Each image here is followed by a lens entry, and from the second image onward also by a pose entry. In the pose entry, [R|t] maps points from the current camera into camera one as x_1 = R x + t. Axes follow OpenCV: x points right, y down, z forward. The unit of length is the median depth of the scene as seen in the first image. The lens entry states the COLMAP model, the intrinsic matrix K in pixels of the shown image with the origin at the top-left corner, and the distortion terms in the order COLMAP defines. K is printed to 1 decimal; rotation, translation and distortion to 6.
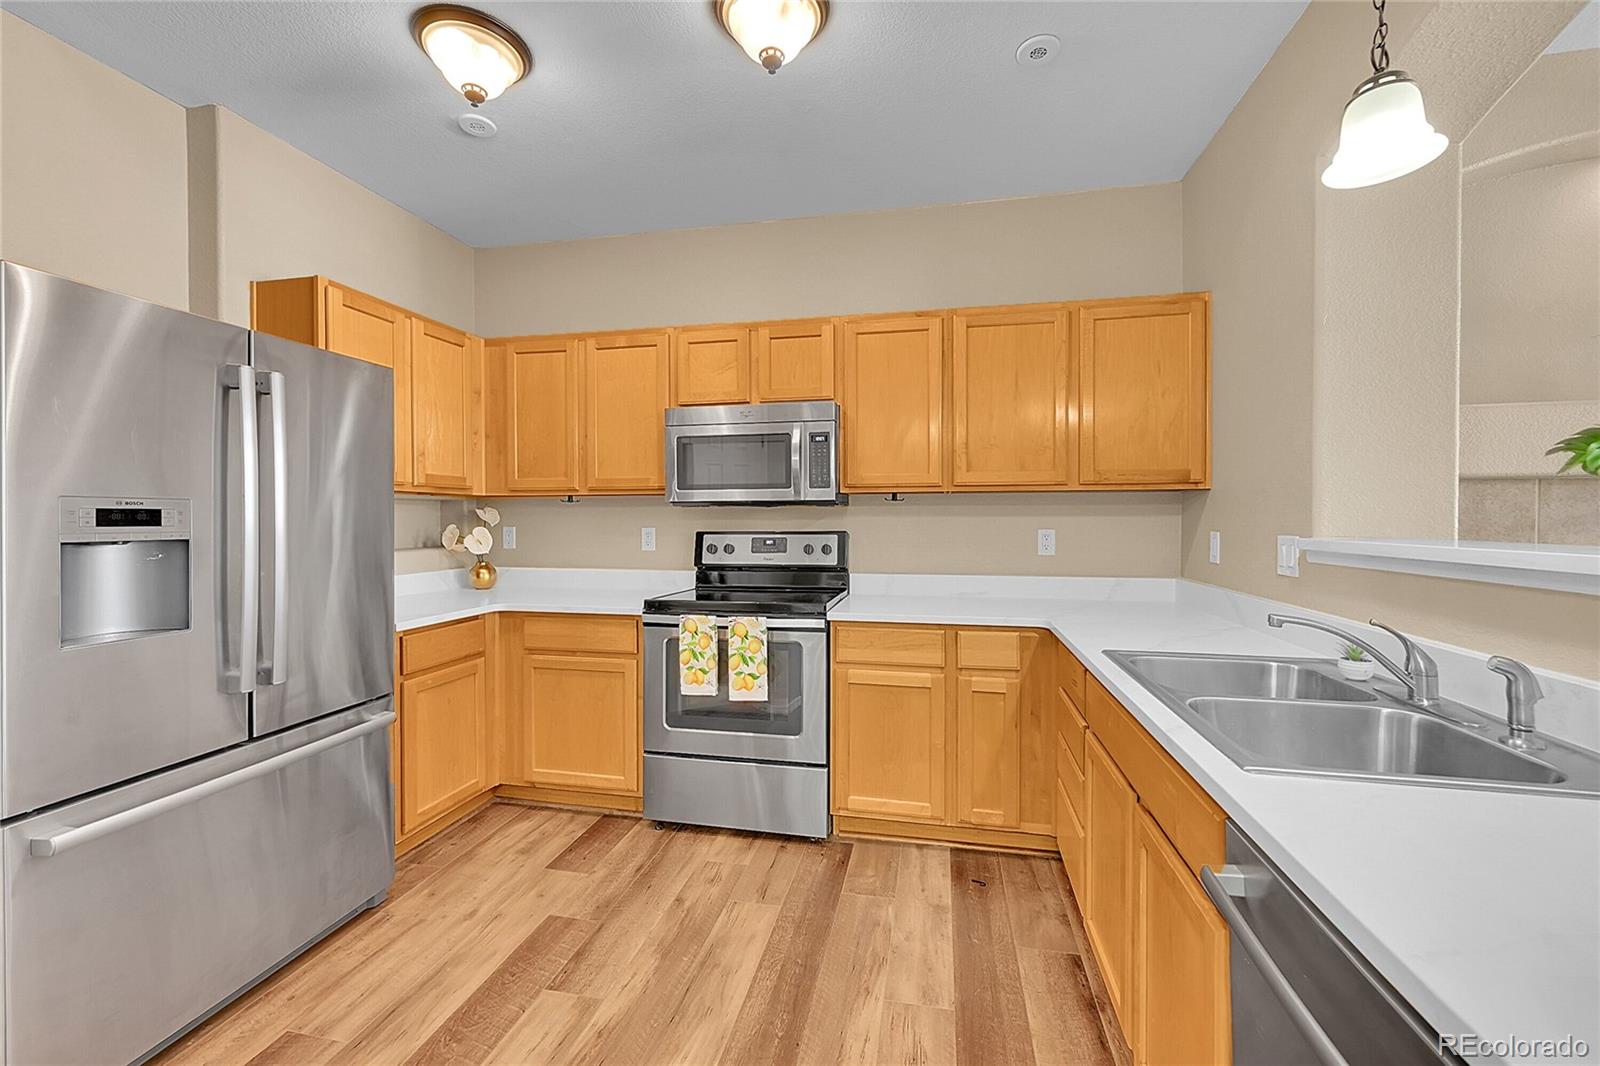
lens RADIAL K [[643.9, 0, 790.5], [0, 643.9, 527.7], [0, 0, 1]] dist [-0.008881, 0.001519]
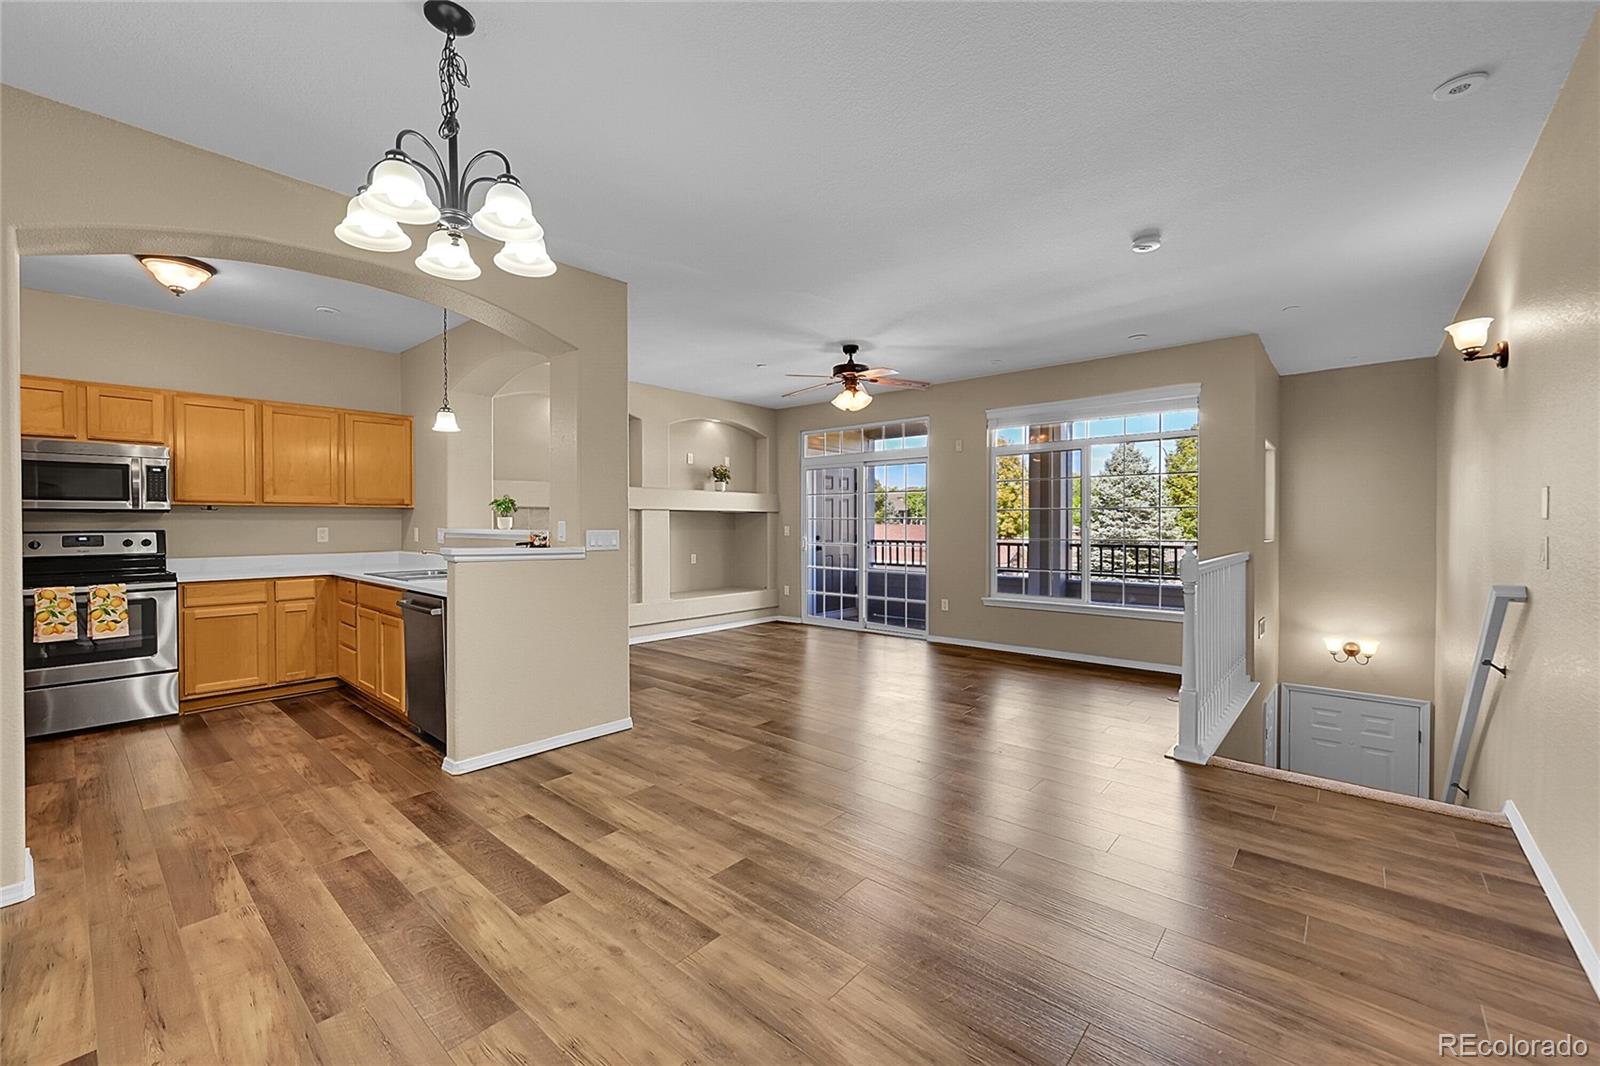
lens RADIAL K [[643.9, 0, 830.5], [0, 643.9, 531.9], [0, 0, 1]] dist [-0.008881, 0.001519]
pose [[0.463472, -0.014700, 0.885990, -0.582192], [0.009675, 0.999887, 0.011529, 0.009252], [-0.886059, 0.003228, 0.463562, -1.182000]]
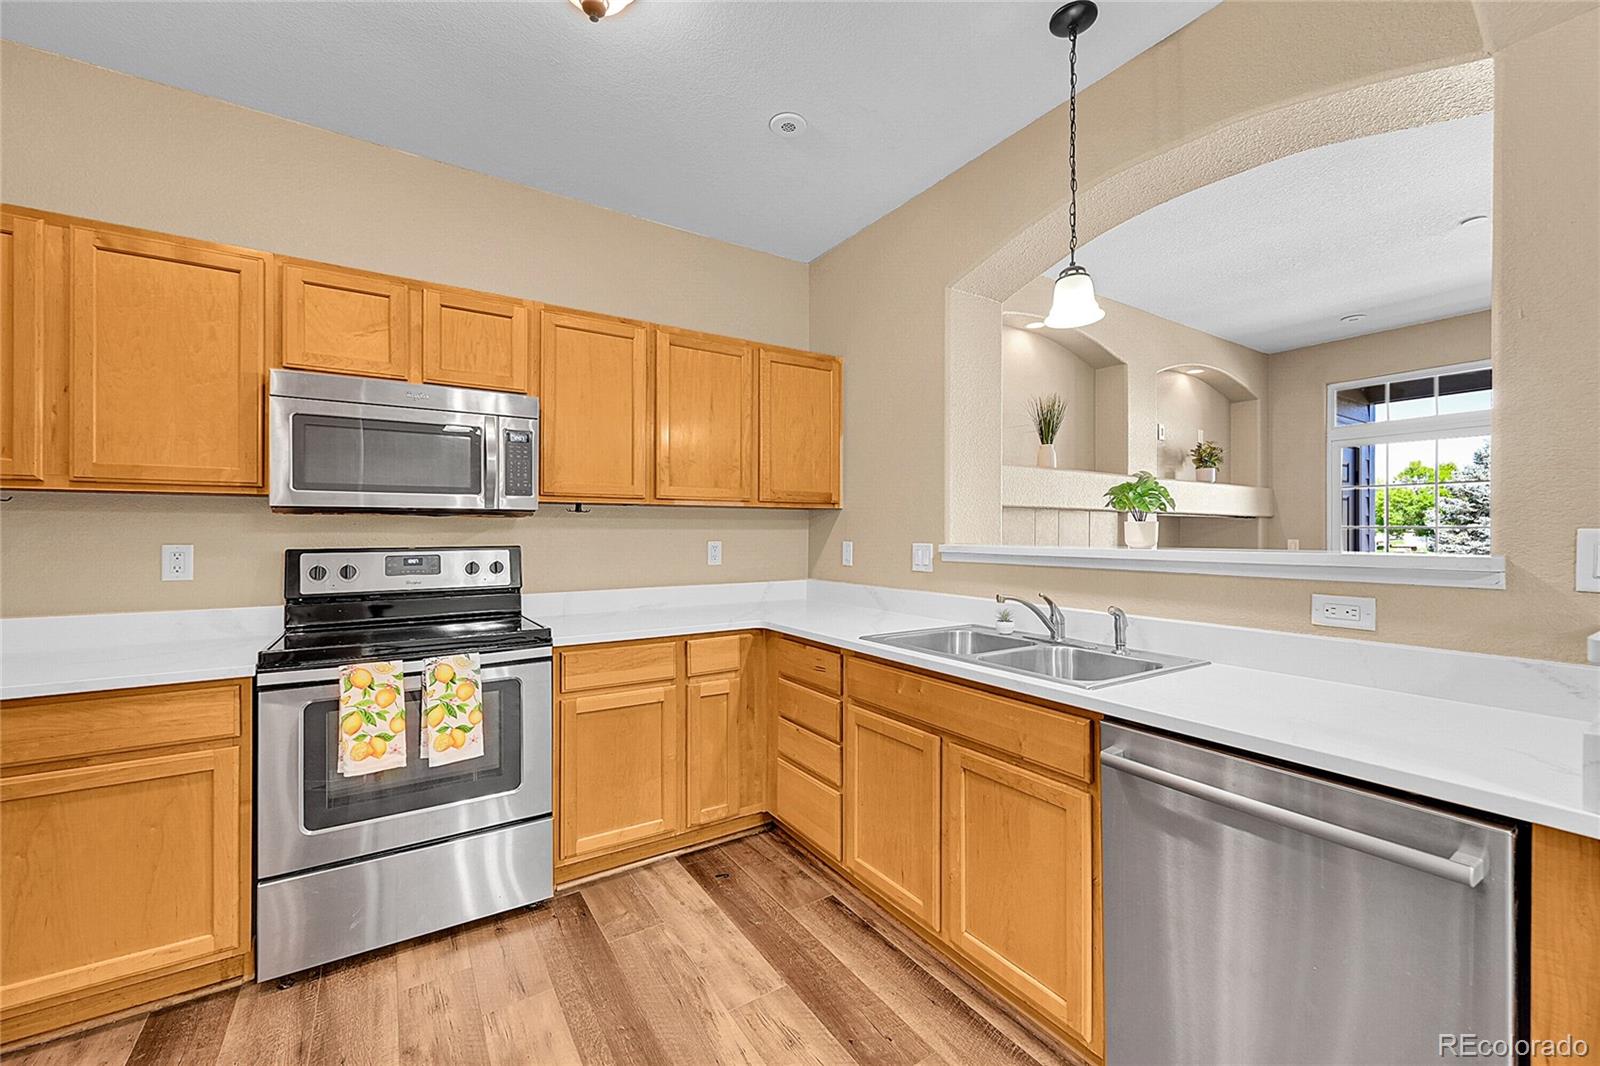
lens RADIAL K [[643.9, 0, 817.6], [0, 643.9, 532.9], [0, 0, 1]] dist [-0.008881, 0.001519]
pose [[0.697325, -0.000903, 0.716754, -0.298548], [0.009768, 0.999918, -0.008243, -0.000696], [-0.716688, 0.012749, 0.697277, 0.121261]]
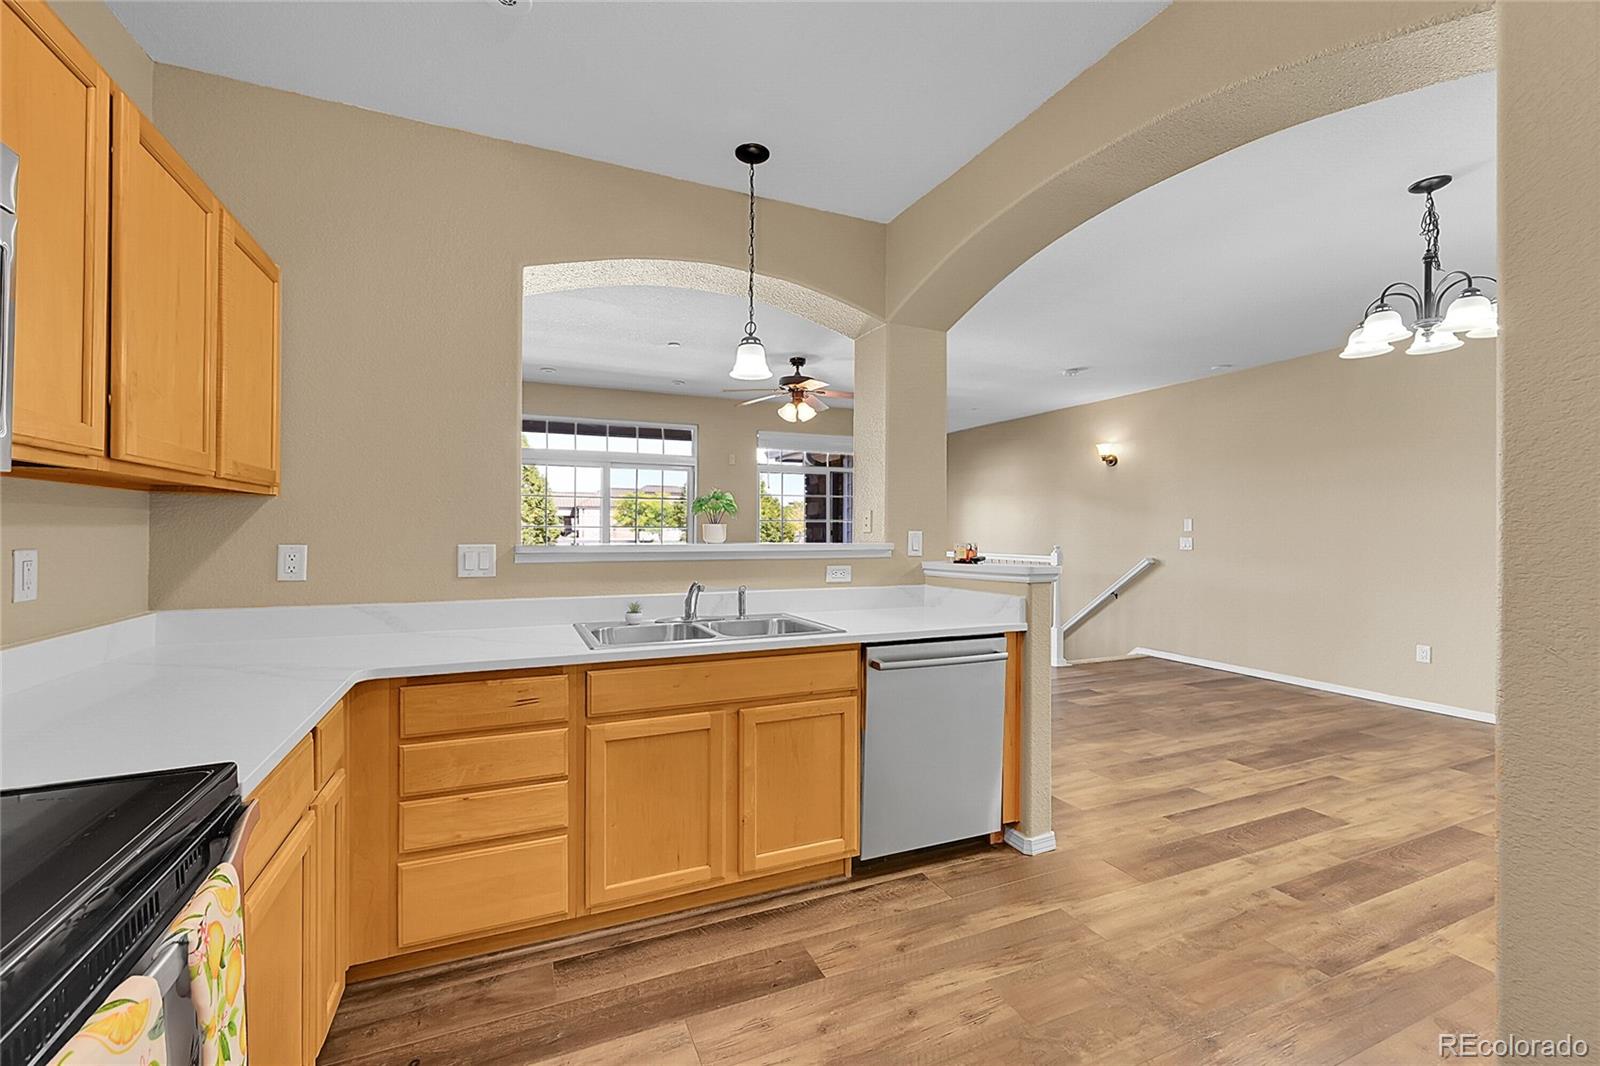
lens RADIAL K [[643.9, 0, 767.6], [0, 643.9, 532.8], [0, 0, 1]] dist [-0.008881, 0.001519]
pose [[-0.562617, -0.005357, 0.826700, -0.398731], [0.008064, 0.999896, 0.011967, -0.014455], [-0.826678, 0.013399, -0.562515, 0.892834]]
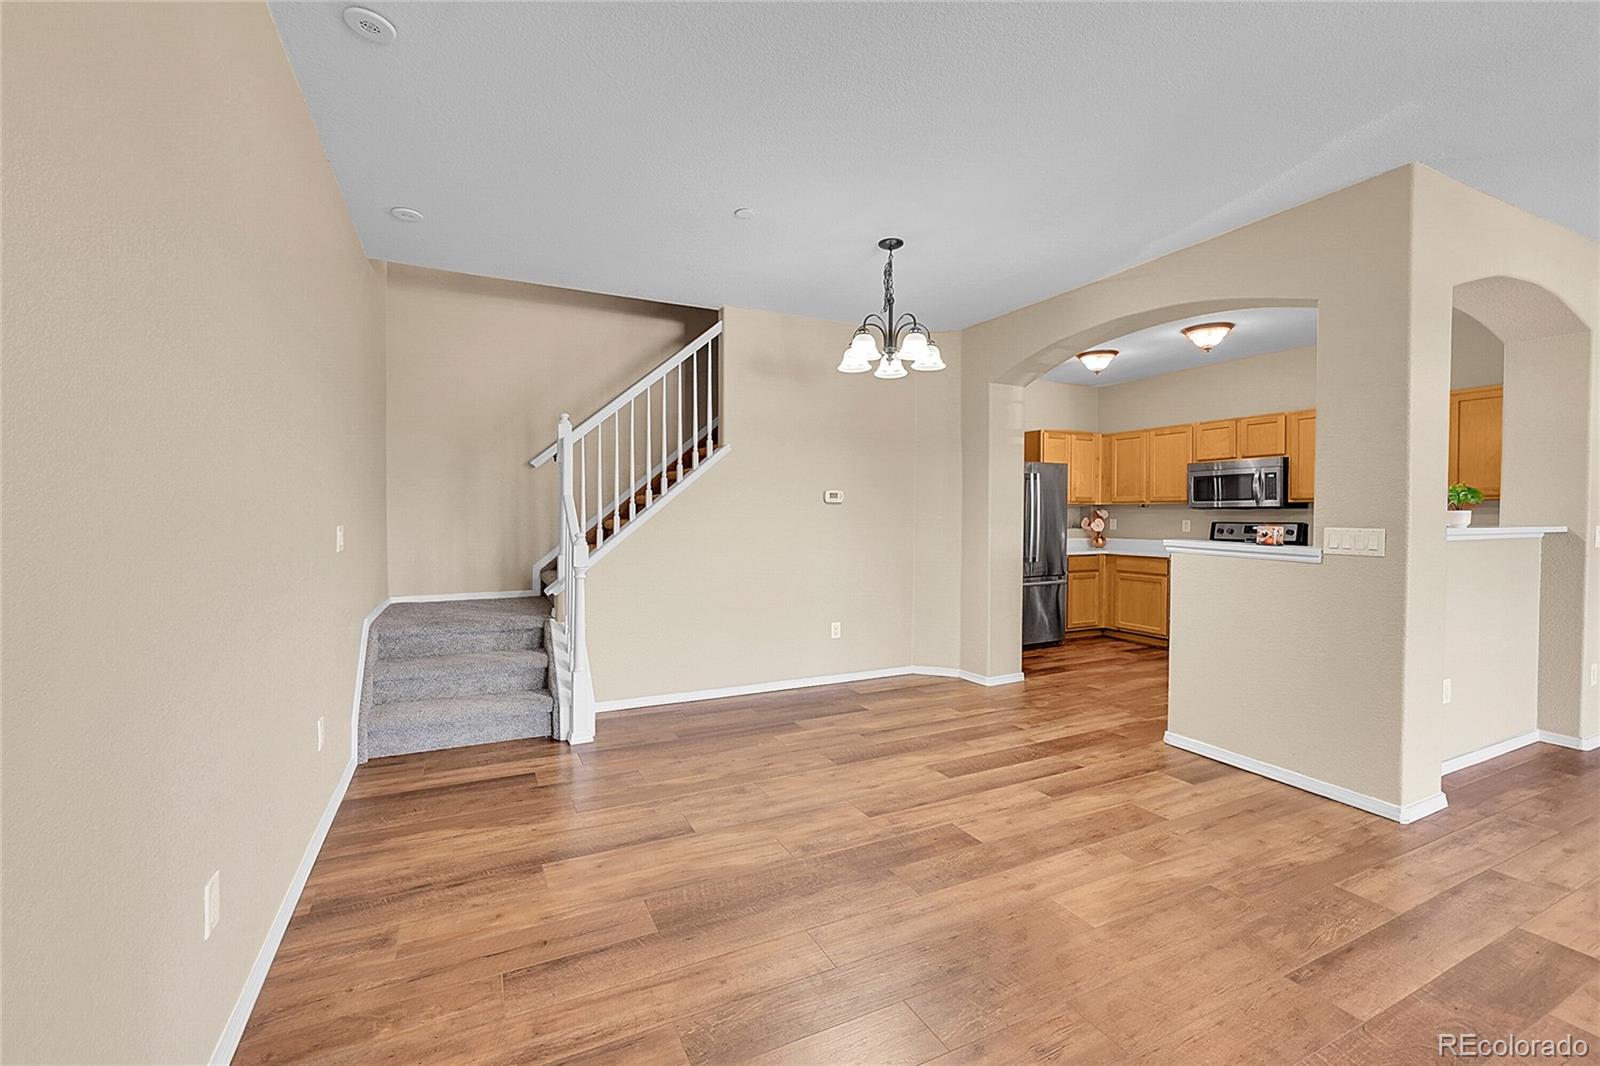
lens RADIAL K [[643.9, 0, 779.9], [0, 643.9, 526.2], [0, 0, 1]] dist [-0.008881, 0.001519]
pose [[0.609878, 0.017566, -0.792300, 0.712539], [-0.016219, 0.999822, 0.009683, 0.024814], [0.792329, 0.006945, 0.610054, -1.444964]]
